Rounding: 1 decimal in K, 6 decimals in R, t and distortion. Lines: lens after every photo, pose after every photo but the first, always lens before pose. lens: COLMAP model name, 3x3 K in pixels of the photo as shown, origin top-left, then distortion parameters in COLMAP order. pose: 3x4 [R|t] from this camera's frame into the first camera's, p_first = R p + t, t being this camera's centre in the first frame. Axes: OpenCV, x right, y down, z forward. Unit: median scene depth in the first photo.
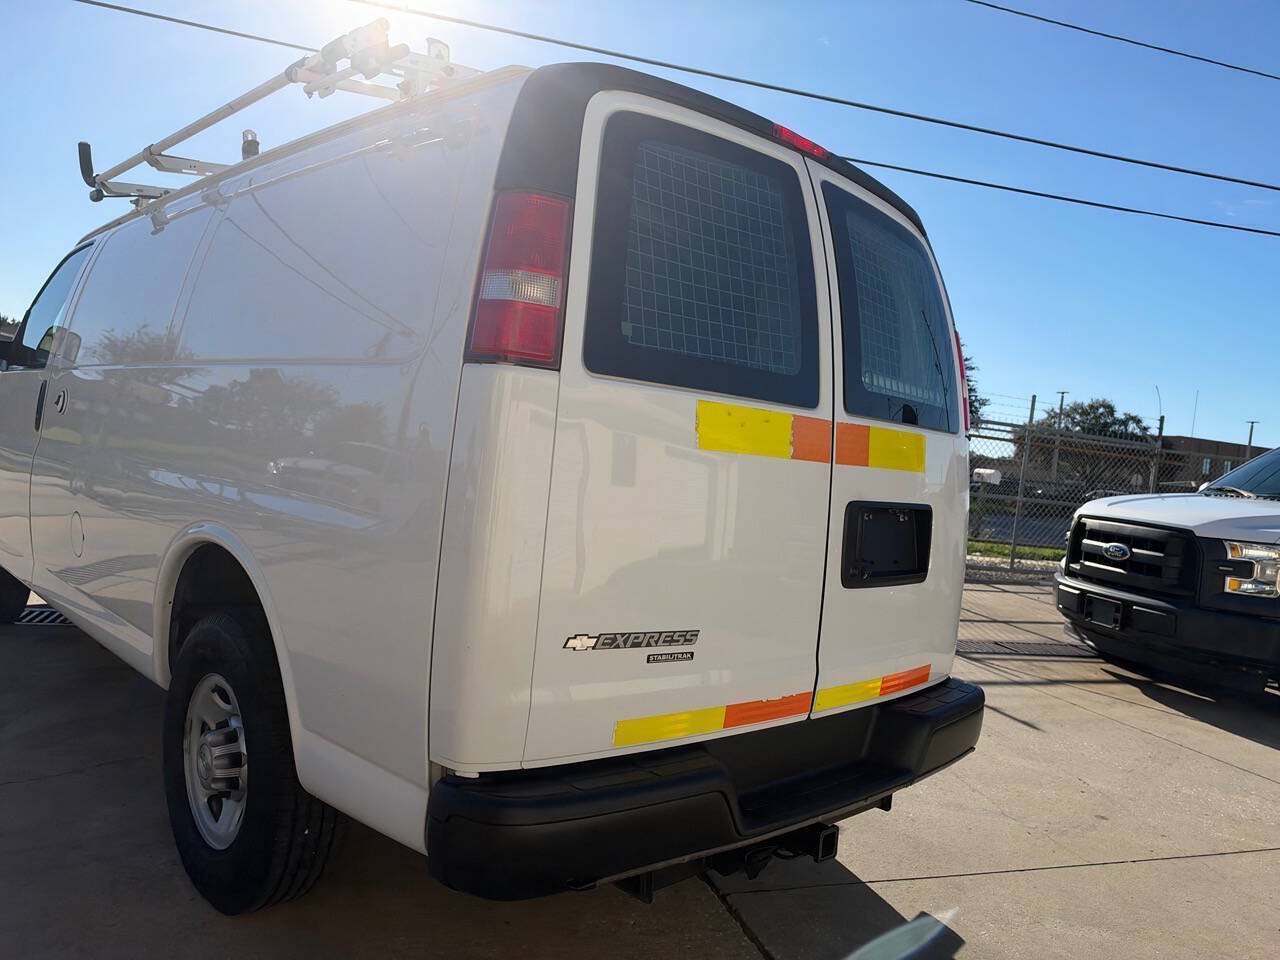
lens RADIAL K [[975.3, 0, 564.3], [0, 975.3, 465.7], [0, 0, 1]] dist [0.092613, -0.181081]
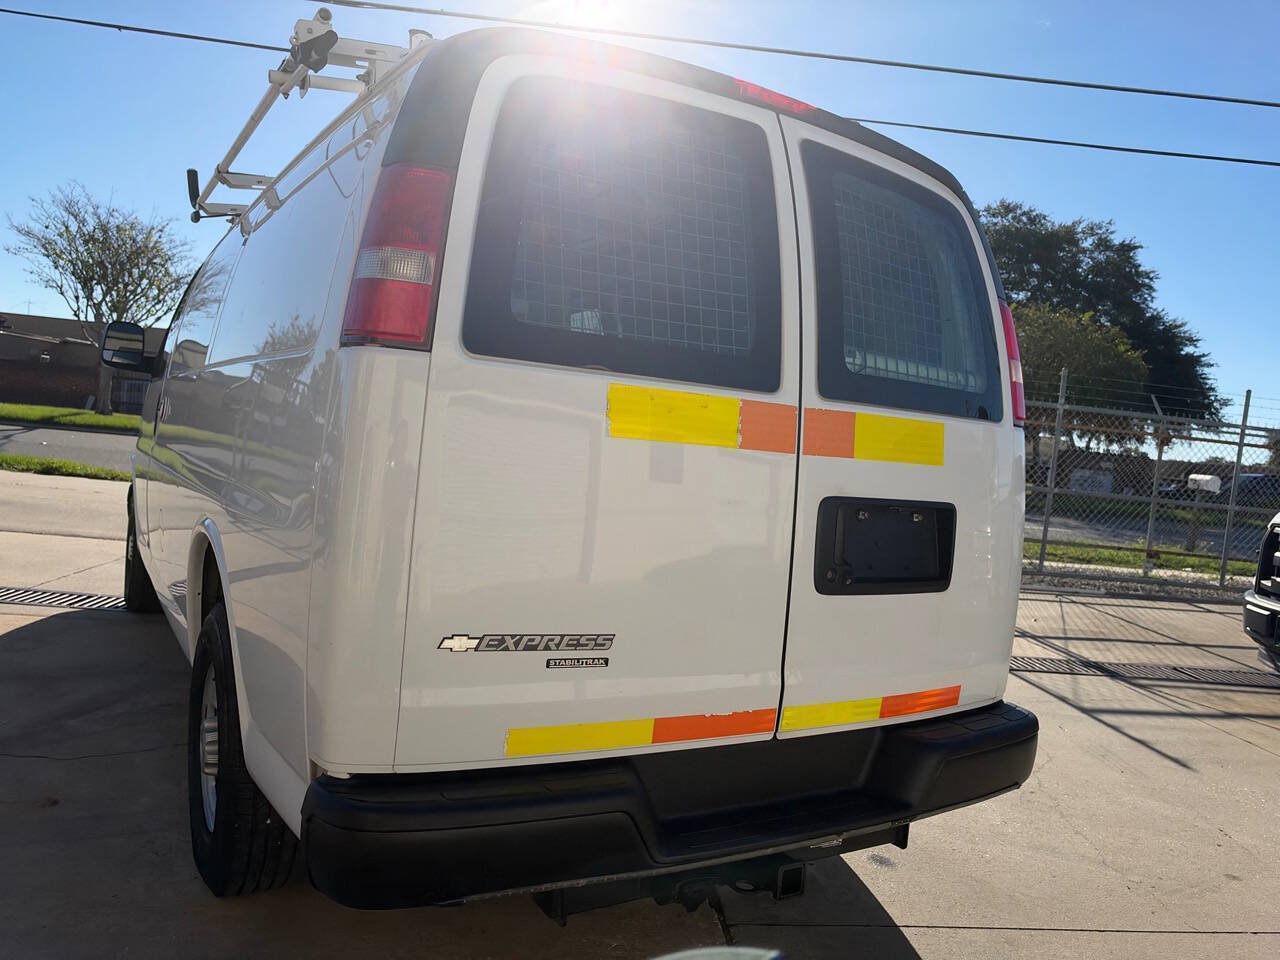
lens RADIAL K [[943.5, 0, 640.0], [0, 943.5, 480.0], [0, 0, 1]] dist [0.045959, -0.079217]
pose [[0.975865, -0.001539, -0.218370, 0.312038], [0.001355, 0.999999, -0.000995, 0.021606], [0.218371, 0.000675, 0.975866, 0.127560]]
